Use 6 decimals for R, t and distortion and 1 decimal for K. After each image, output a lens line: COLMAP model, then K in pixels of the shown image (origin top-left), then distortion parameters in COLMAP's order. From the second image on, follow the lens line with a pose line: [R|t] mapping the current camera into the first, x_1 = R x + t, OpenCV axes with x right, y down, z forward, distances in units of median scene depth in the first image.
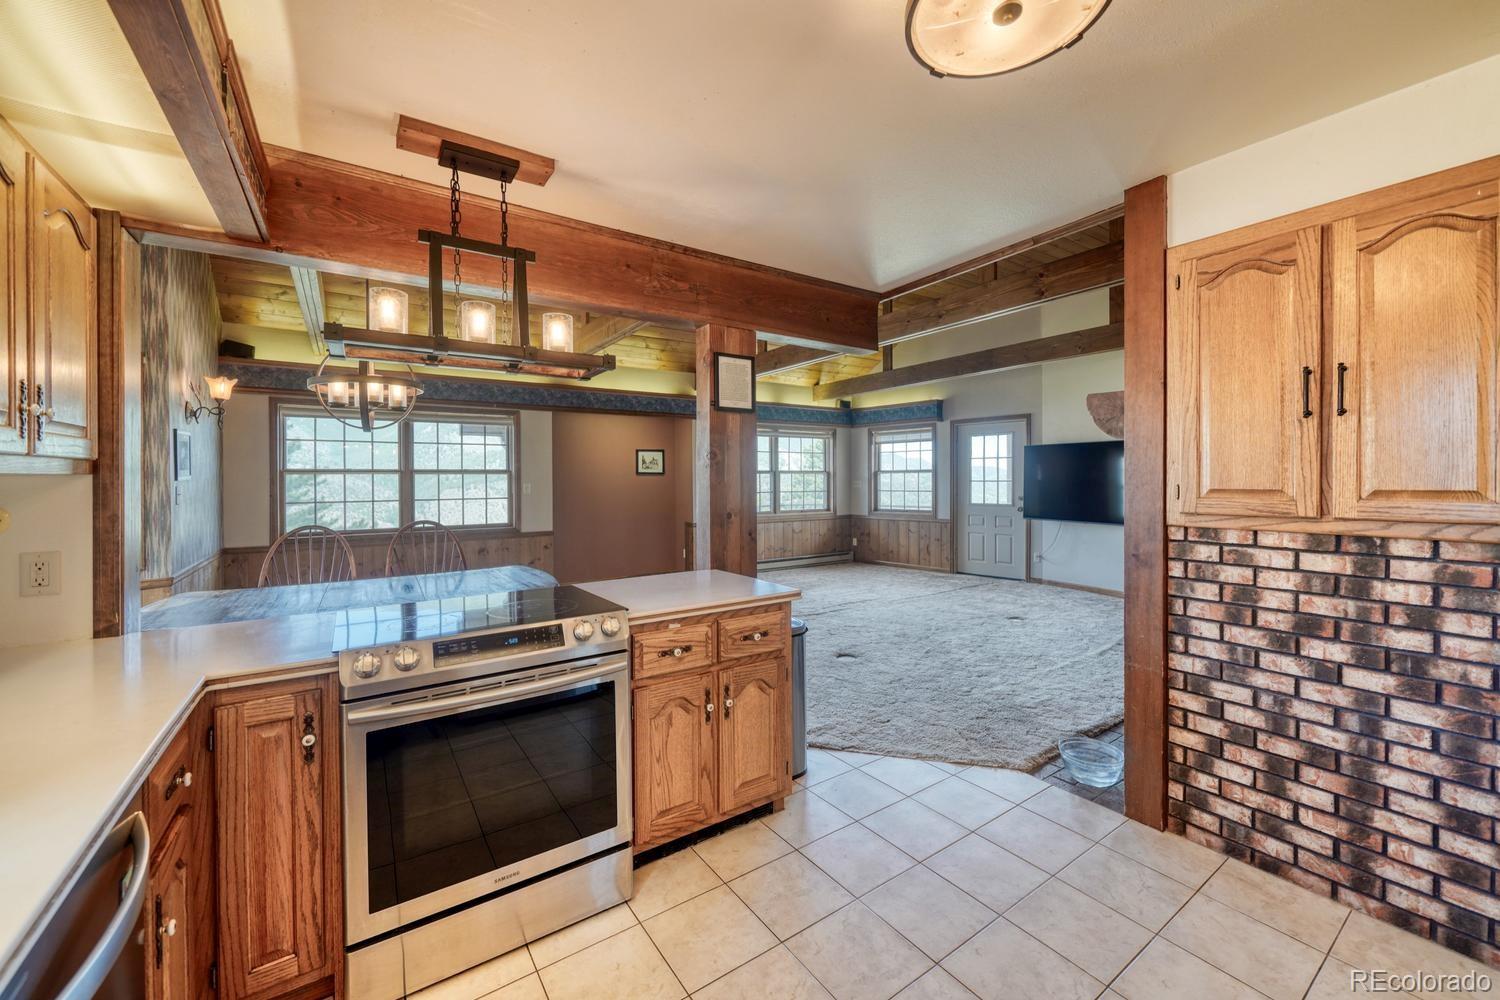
lens RADIAL K [[579.0, 0, 753.8], [0, 579.0, 480.4], [0, 0, 1]] dist [-0.005928, 0.000541]
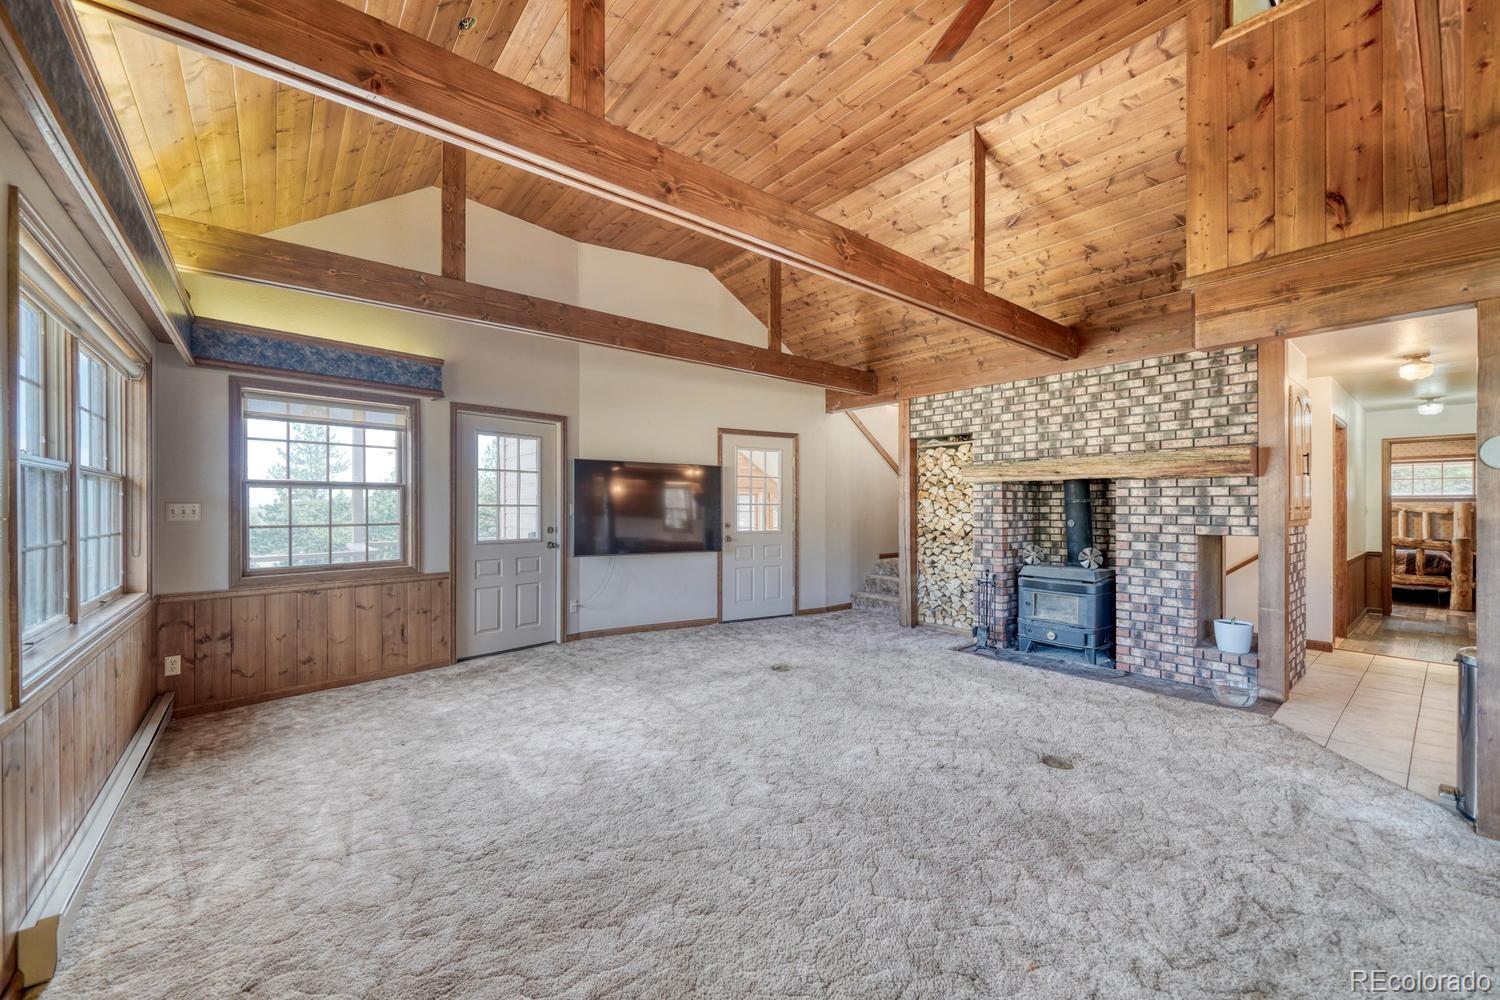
lens RADIAL K [[579.0, 0, 744.0], [0, 579.0, 502.8], [0, 0, 1]] dist [-0.005928, 0.000541]
pose [[-0.066405, 0.011117, 0.997731, -1.178359], [0.001036, 0.999938, -0.011073, 0.024633], [-0.997792, 0.000298, -0.066413, 3.434233]]
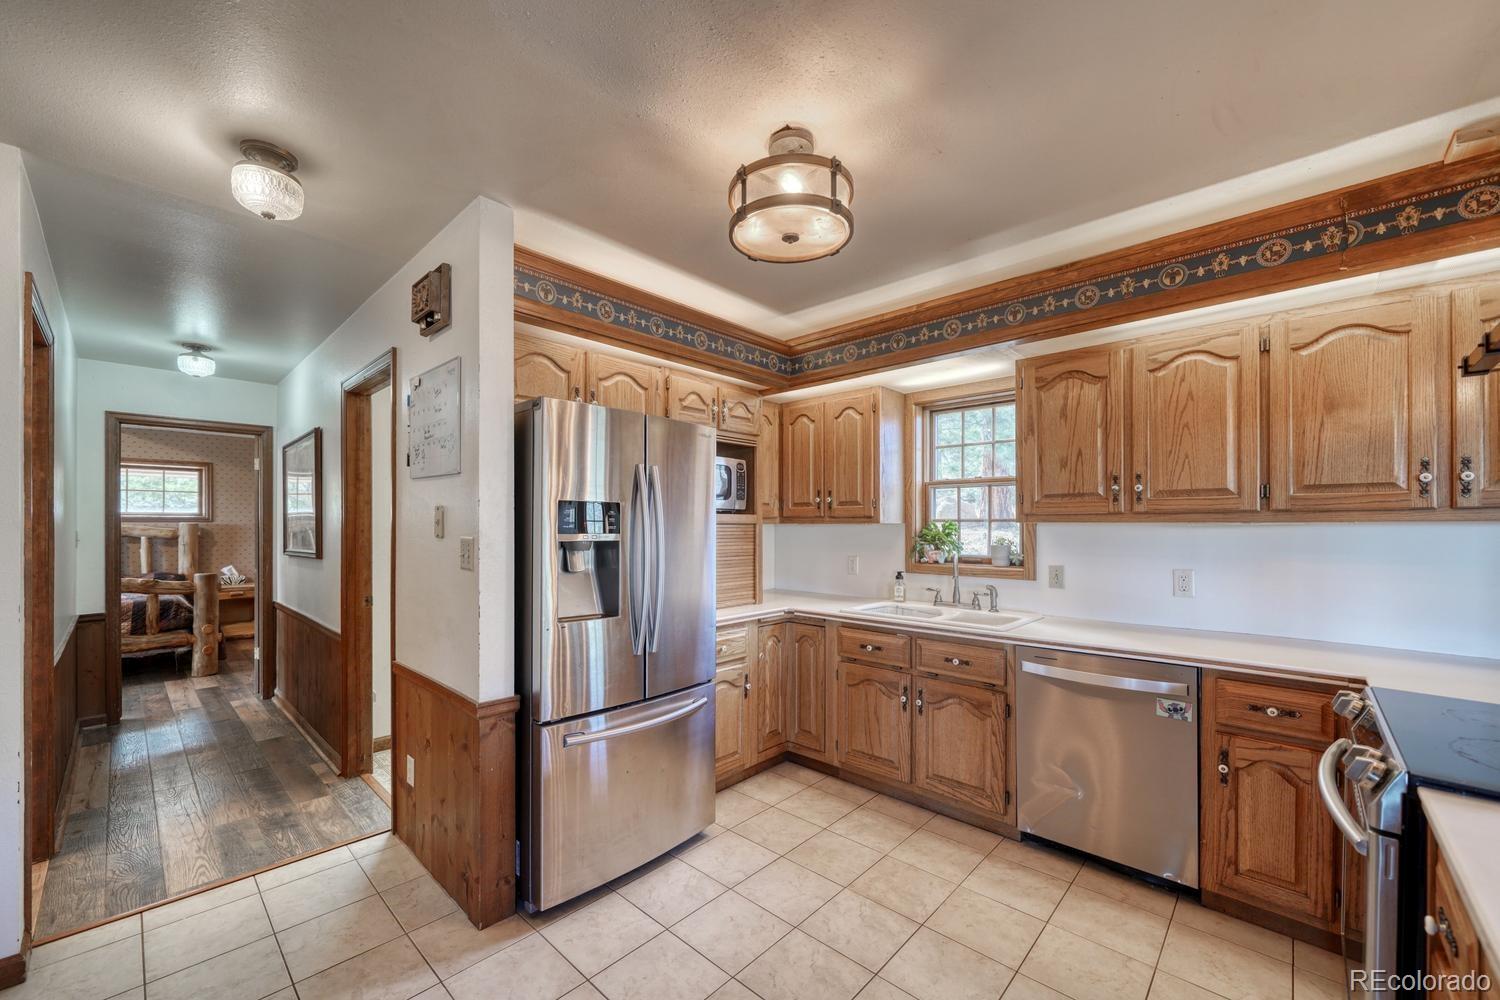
lens RADIAL K [[579.0, 0, 738.3], [0, 579.0, 524.6], [0, 0, 1]] dist [-0.005928, 0.000541]
pose [[-0.980071, 0.006952, -0.198524, 0.561304], [0.006329, 0.999973, 0.003775, -0.014845], [0.198544, 0.002444, -0.980089, 1.405974]]
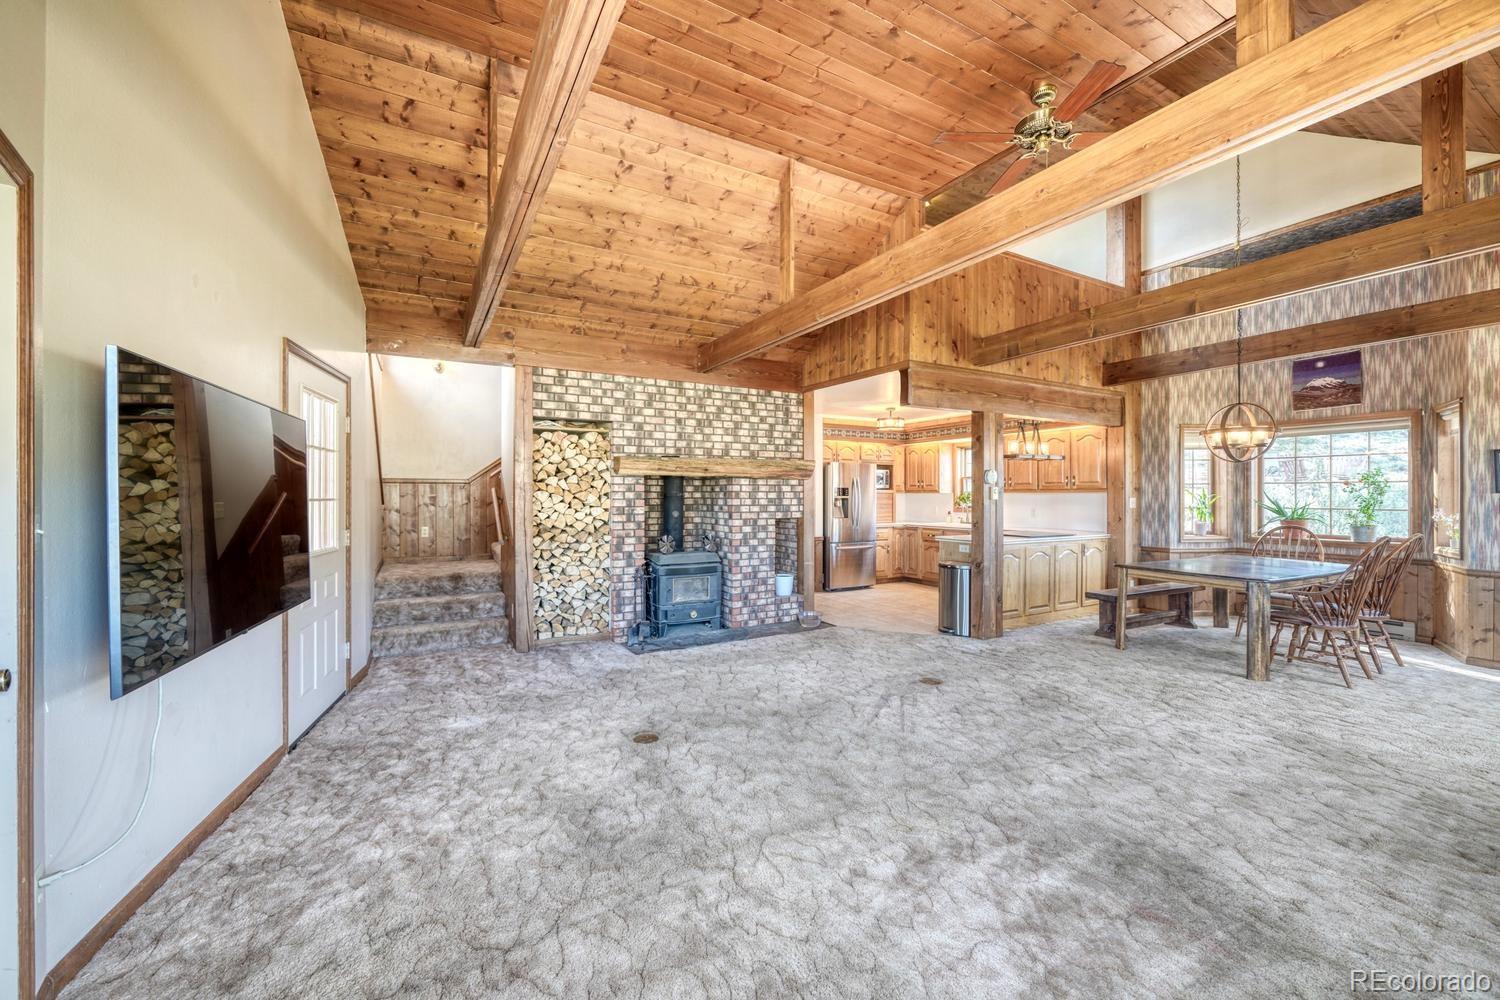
lens RADIAL K [[579.0, 0, 729.8], [0, 579.0, 489.1], [0, 0, 1]] dist [-0.005928, 0.000541]
pose [[-0.992647, 0.007348, 0.120825, 0.951688], [0.006436, 0.999948, -0.007939, -0.017711], [-0.120877, -0.007103, -0.992642, 4.875616]]
